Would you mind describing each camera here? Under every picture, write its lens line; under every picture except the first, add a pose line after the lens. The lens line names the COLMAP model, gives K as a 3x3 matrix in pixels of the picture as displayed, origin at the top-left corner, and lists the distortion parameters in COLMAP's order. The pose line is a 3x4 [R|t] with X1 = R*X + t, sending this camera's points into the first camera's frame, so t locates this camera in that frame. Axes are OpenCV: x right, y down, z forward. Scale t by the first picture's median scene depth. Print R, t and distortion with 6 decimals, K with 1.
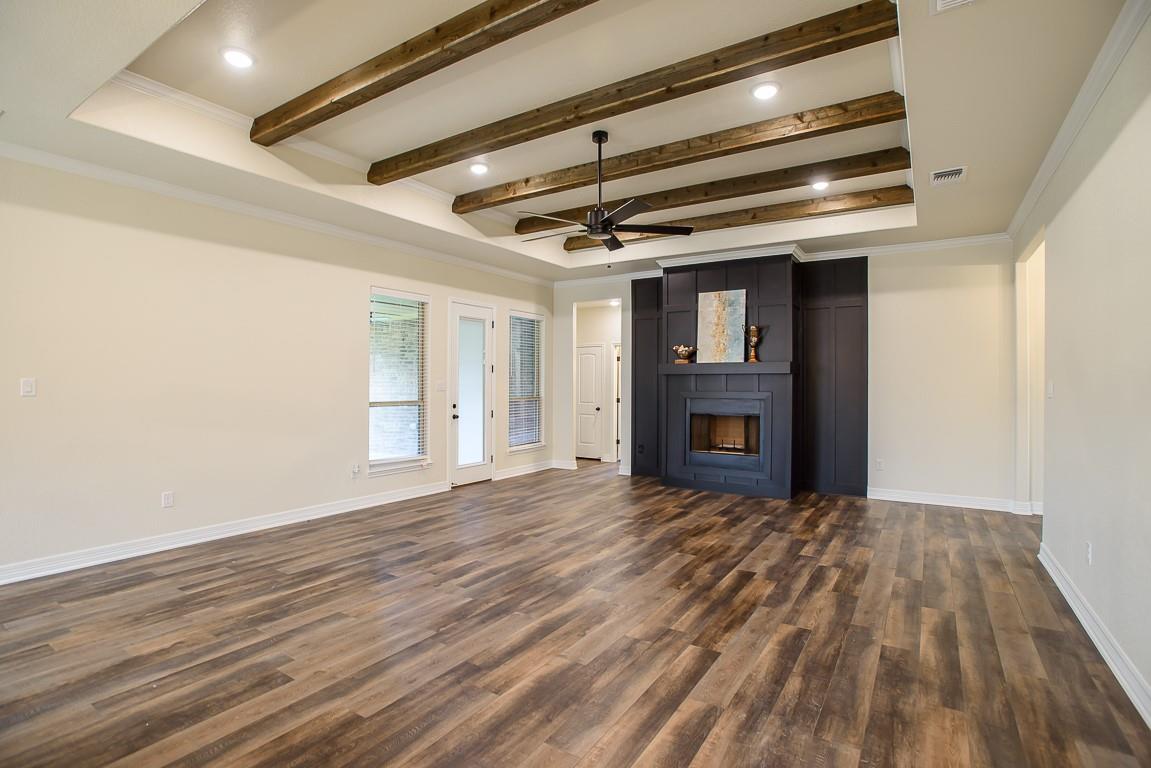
lens RADIAL K [[543.1, 0, 575.5], [0, 543.1, 384.0], [0, 0, 1]] dist [0.024019, 0.000233]
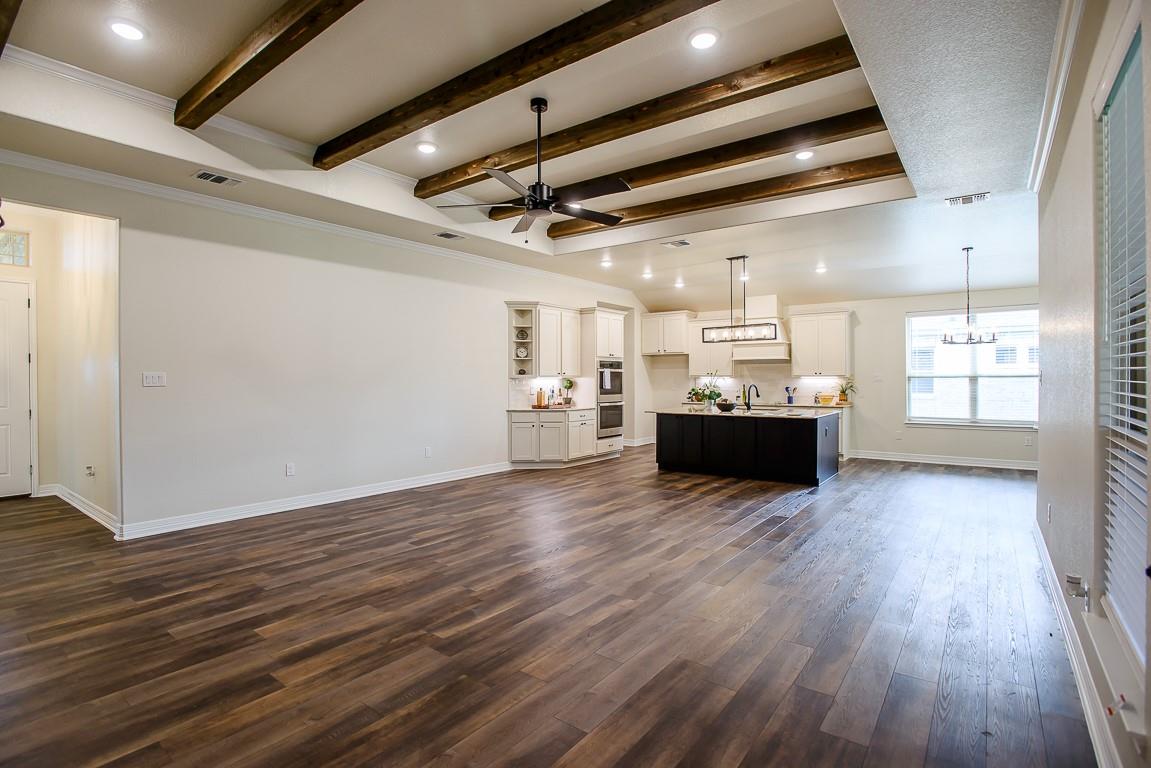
lens RADIAL K [[543.1, 0, 575.5], [0, 543.1, 384.0], [0, 0, 1]] dist [0.024019, 0.000233]
pose [[-0.996721, -0.002956, 0.080860, -0.092791], [-0.001775, 0.999891, 0.014681, 0.002389], [-0.080894, 0.014489, -0.996617, 1.947684]]
